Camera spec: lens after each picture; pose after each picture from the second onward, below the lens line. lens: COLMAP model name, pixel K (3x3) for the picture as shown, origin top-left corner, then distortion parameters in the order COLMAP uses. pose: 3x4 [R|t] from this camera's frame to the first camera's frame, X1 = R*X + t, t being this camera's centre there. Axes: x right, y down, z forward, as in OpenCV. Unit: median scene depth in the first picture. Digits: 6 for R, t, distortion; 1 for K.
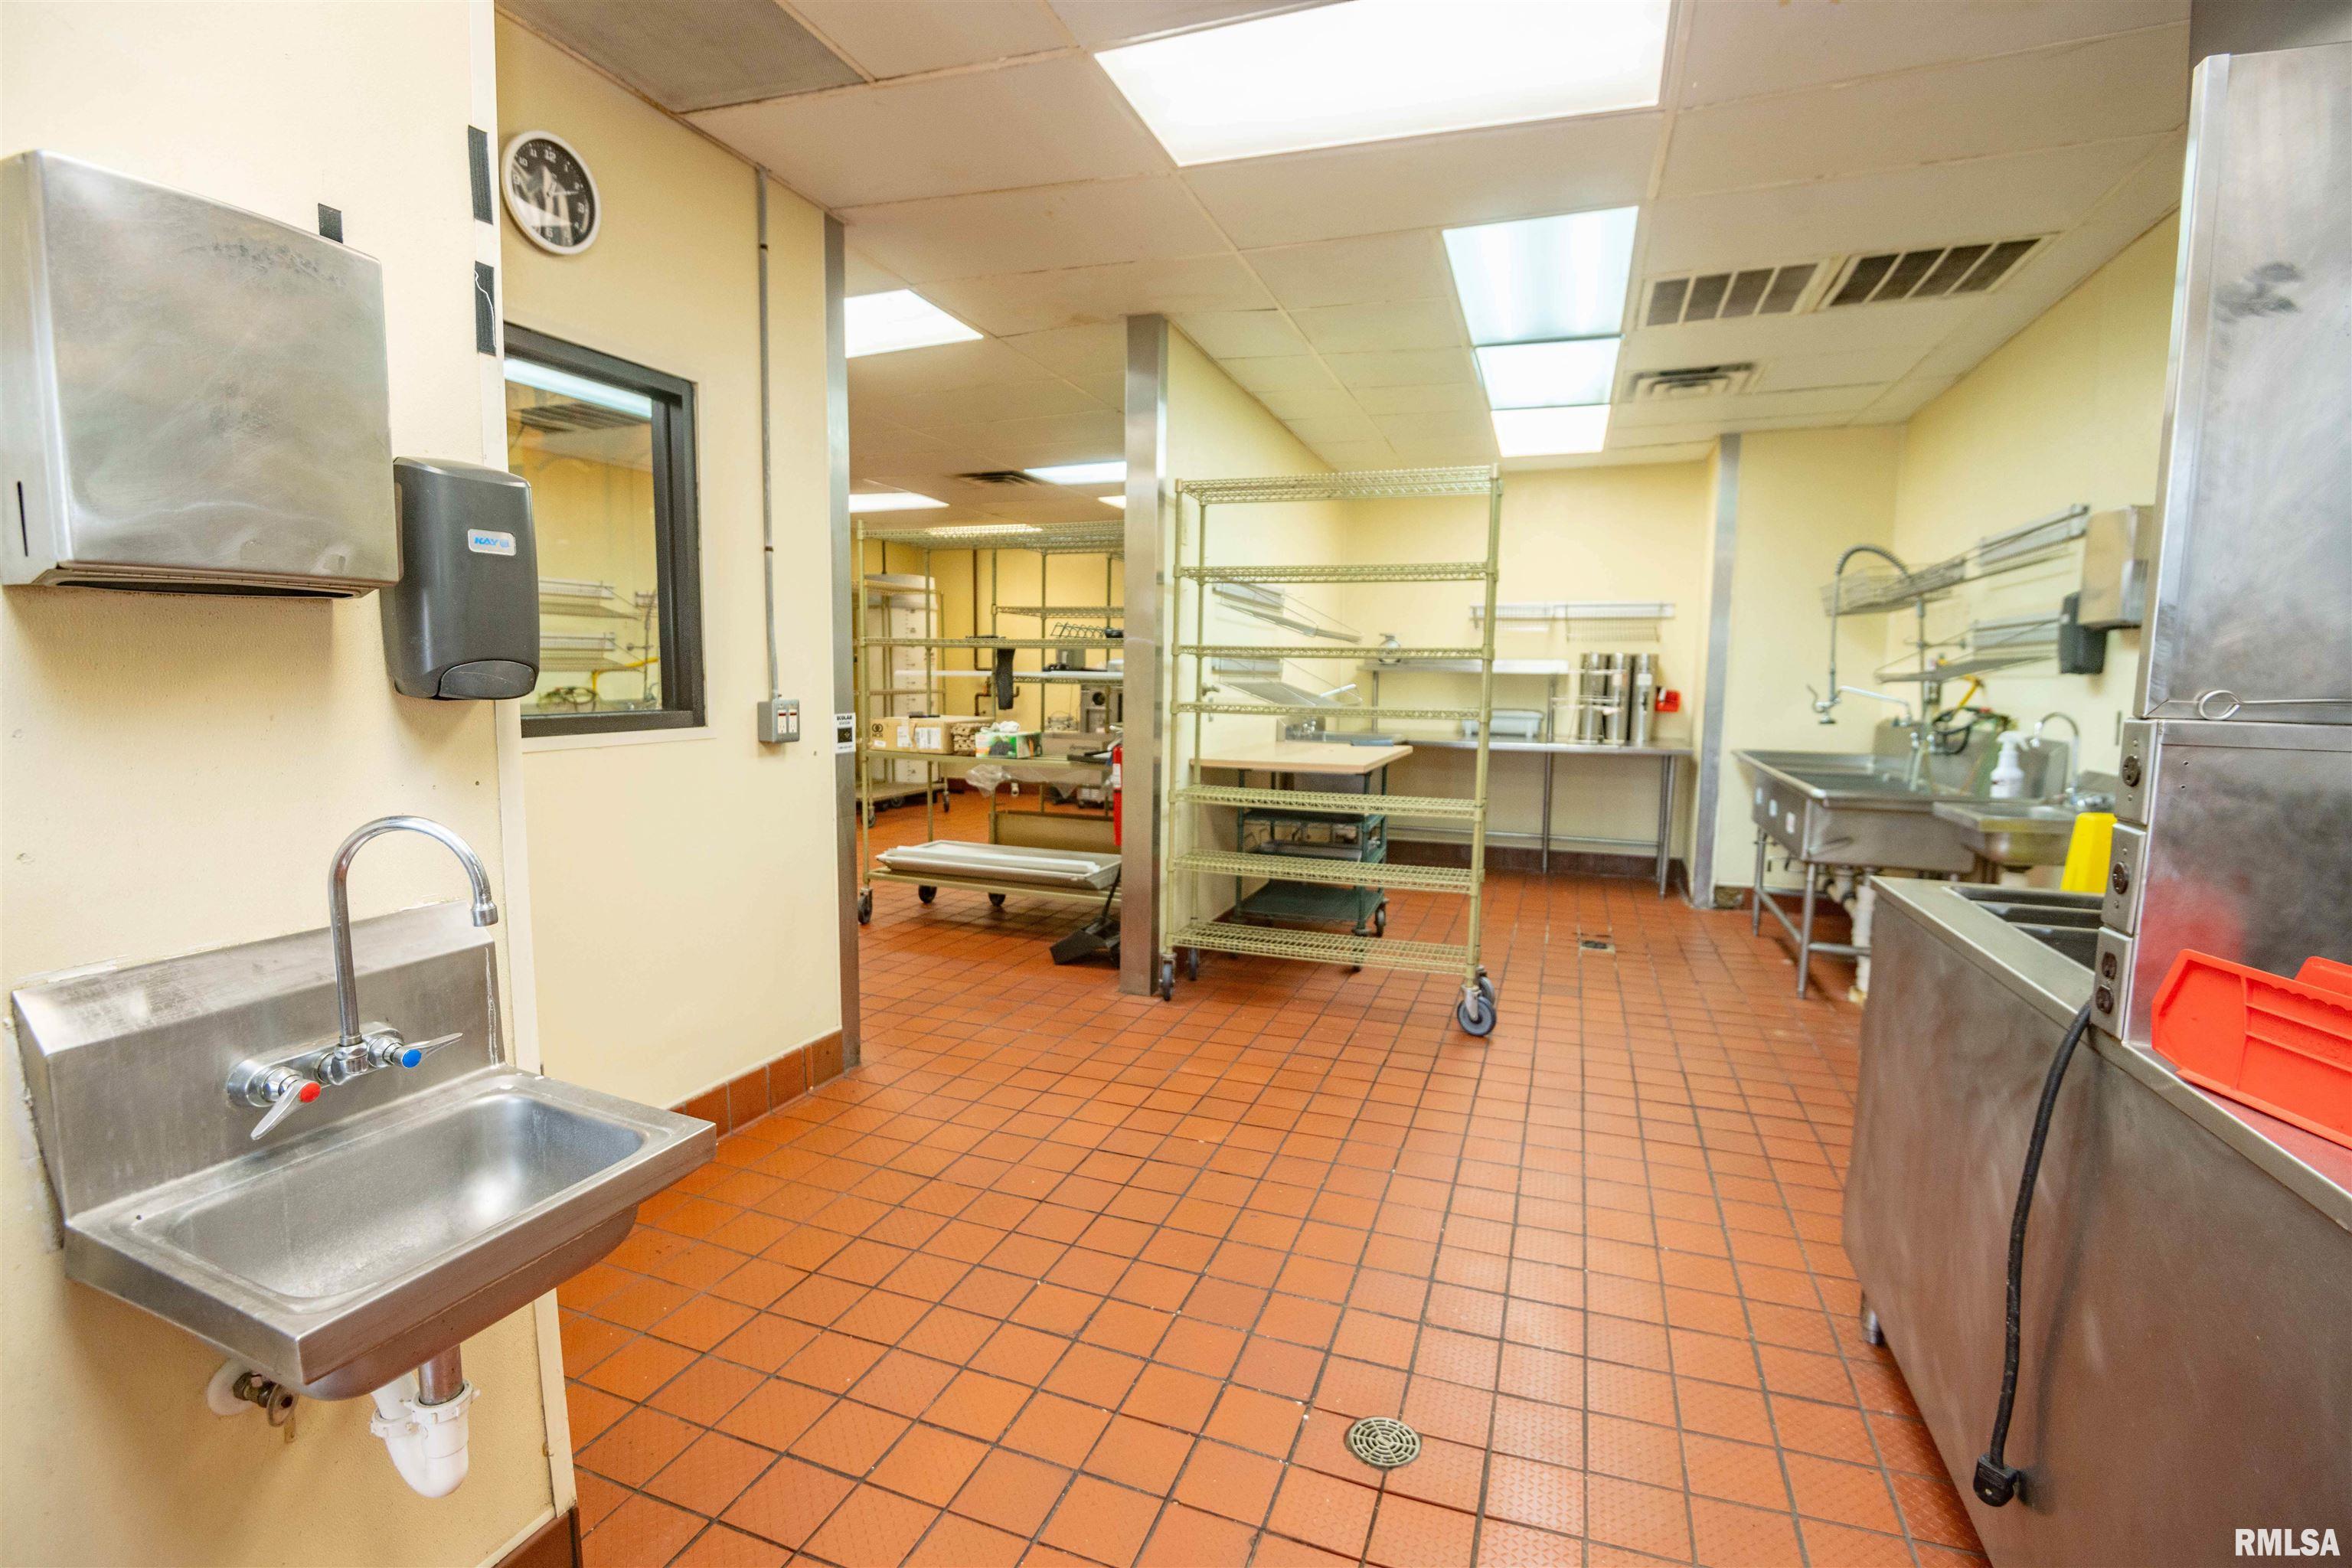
lens RADIAL K [[1087.8, 0, 1158.9], [0, 1087.8, 789.3], [0, 0, 1]] dist [-0.016953, -0.005163]
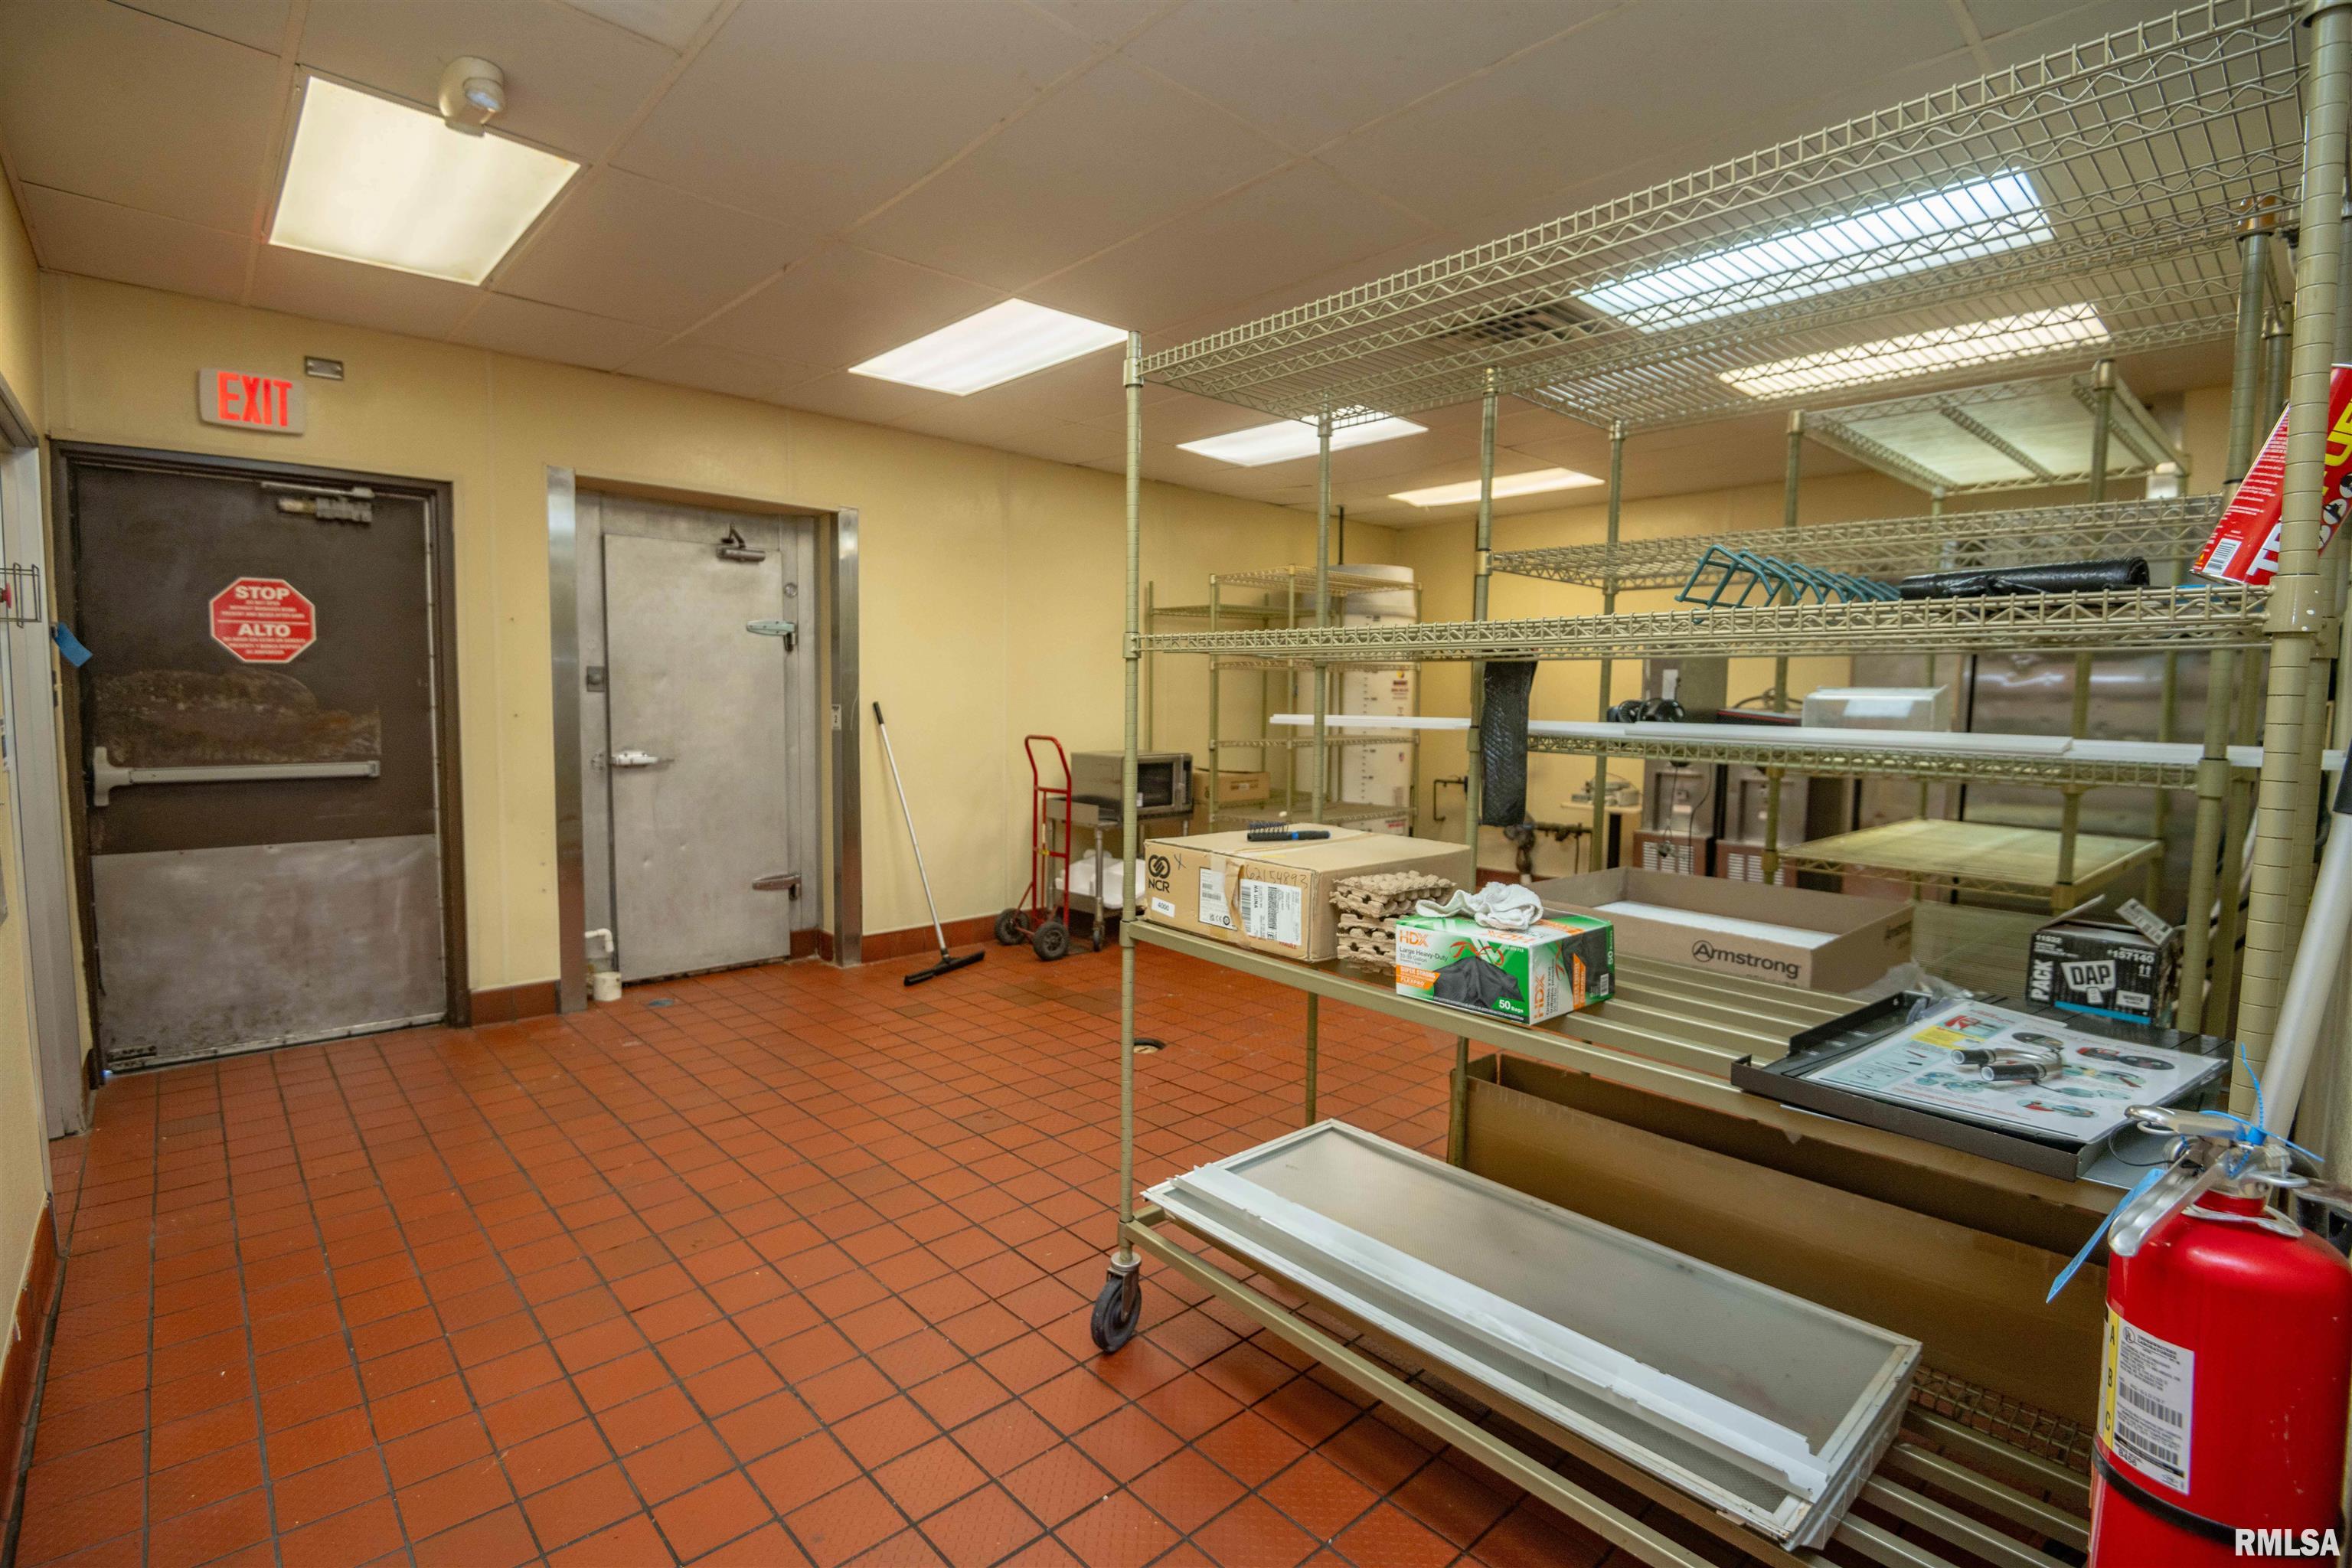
lens RADIAL K [[1087.8, 0, 1169.7], [0, 1087.8, 774.8], [0, 0, 1]] dist [-0.016953, -0.005163]
pose [[0.897514, 0.030827, -0.439907, -0.083625], [-0.049389, 0.998304, -0.030810, -0.075058], [0.438211, 0.049379, 0.897515, 0.637238]]
